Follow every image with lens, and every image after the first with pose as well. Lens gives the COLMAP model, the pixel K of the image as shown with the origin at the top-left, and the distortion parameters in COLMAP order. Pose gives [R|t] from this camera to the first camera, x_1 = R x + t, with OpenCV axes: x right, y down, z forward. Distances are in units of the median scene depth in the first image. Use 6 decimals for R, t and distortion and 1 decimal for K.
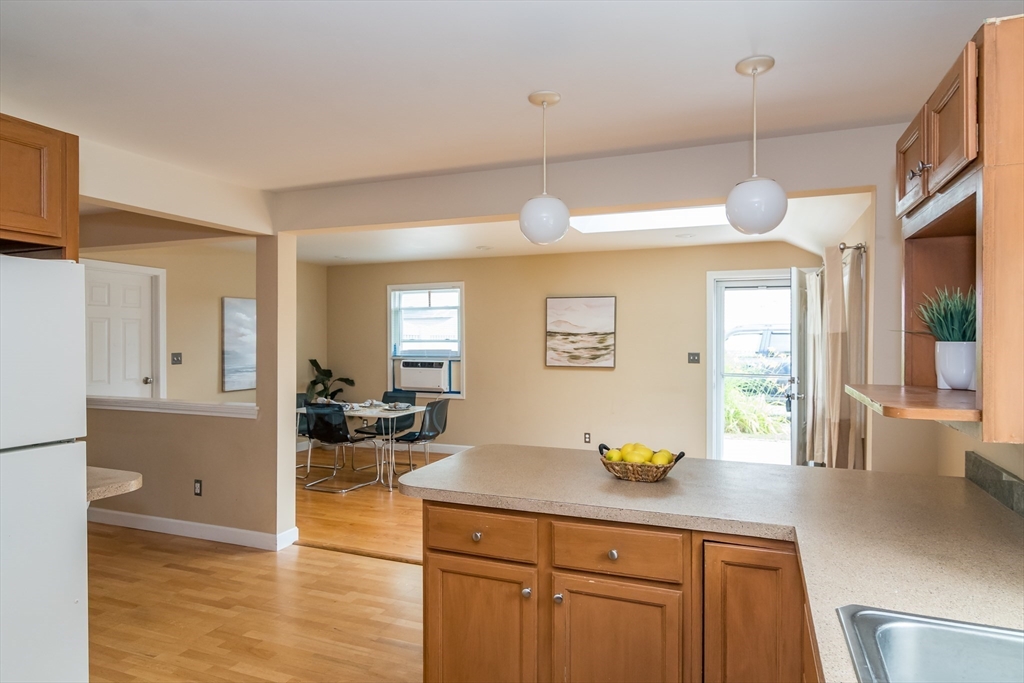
lens RADIAL K [[604.5, 0, 539.1], [0, 604.5, 338.2], [0, 0, 1]] dist [0.005002, 0.000207]
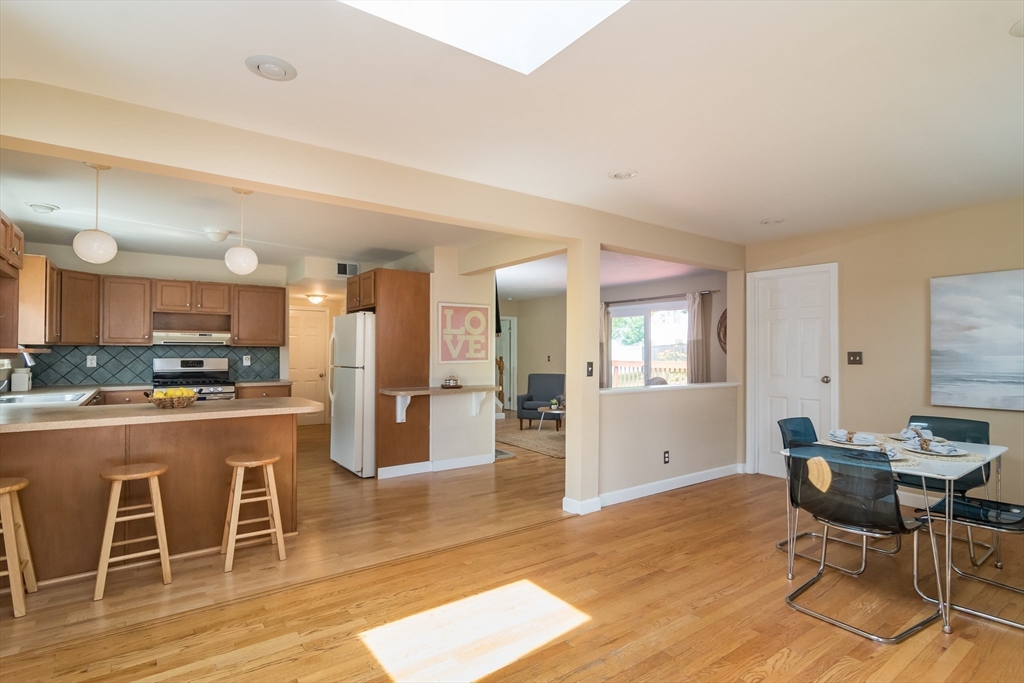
lens RADIAL K [[506.5, 0, 503.1], [0, 506.5, 349.6], [0, 0, 1]] dist [0.010846, 0.001083]
pose [[-0.539761, -0.008894, -0.841771, 0.317272], [-0.003822, 0.999960, -0.008114, 0.029538], [0.841810, -0.001163, -0.539773, 0.980487]]
